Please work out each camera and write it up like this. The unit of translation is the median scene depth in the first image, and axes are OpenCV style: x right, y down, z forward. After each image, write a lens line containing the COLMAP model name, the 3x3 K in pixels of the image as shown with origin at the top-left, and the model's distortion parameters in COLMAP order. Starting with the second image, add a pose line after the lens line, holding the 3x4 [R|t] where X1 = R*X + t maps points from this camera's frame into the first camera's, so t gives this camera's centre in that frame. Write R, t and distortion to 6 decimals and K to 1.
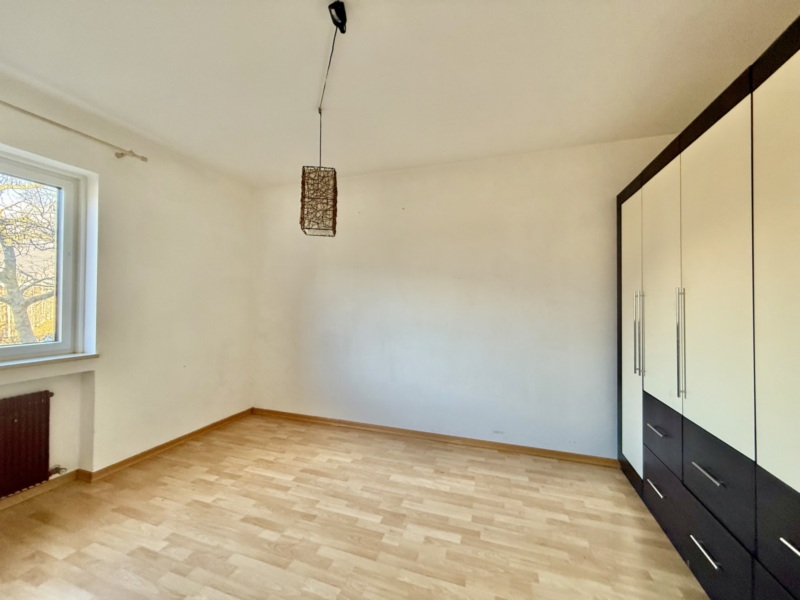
lens RADIAL K [[318.5, 0, 397.6], [0, 318.5, 299.3], [0, 0, 1]] dist [-0.000123, -0.000039]
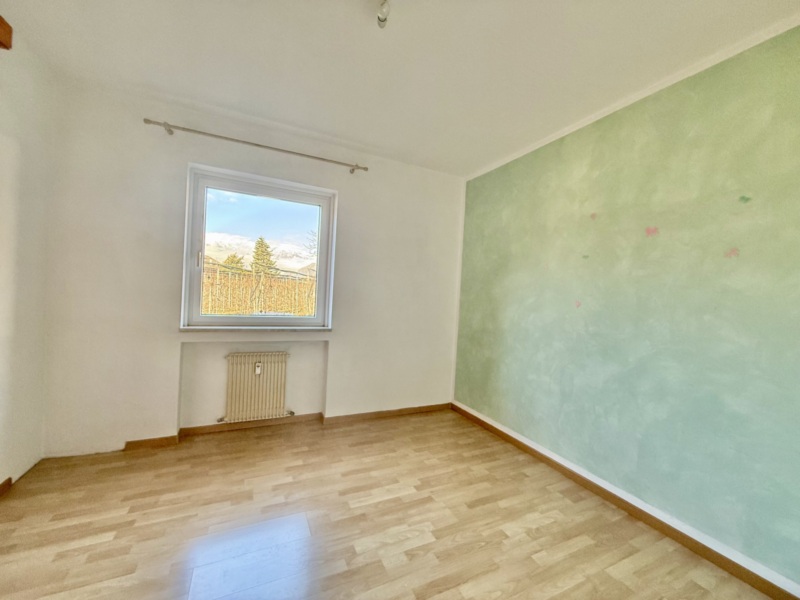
lens RADIAL K [[318.5, 0, 397.6], [0, 318.5, 299.3], [0, 0, 1]] dist [-0.000123, -0.000039]
pose [[0.702950, 0.035919, -0.710331, 0.157552], [-0.031836, 0.999312, 0.019026, 0.018600], [0.710526, 0.009240, 0.703610, 0.272684]]
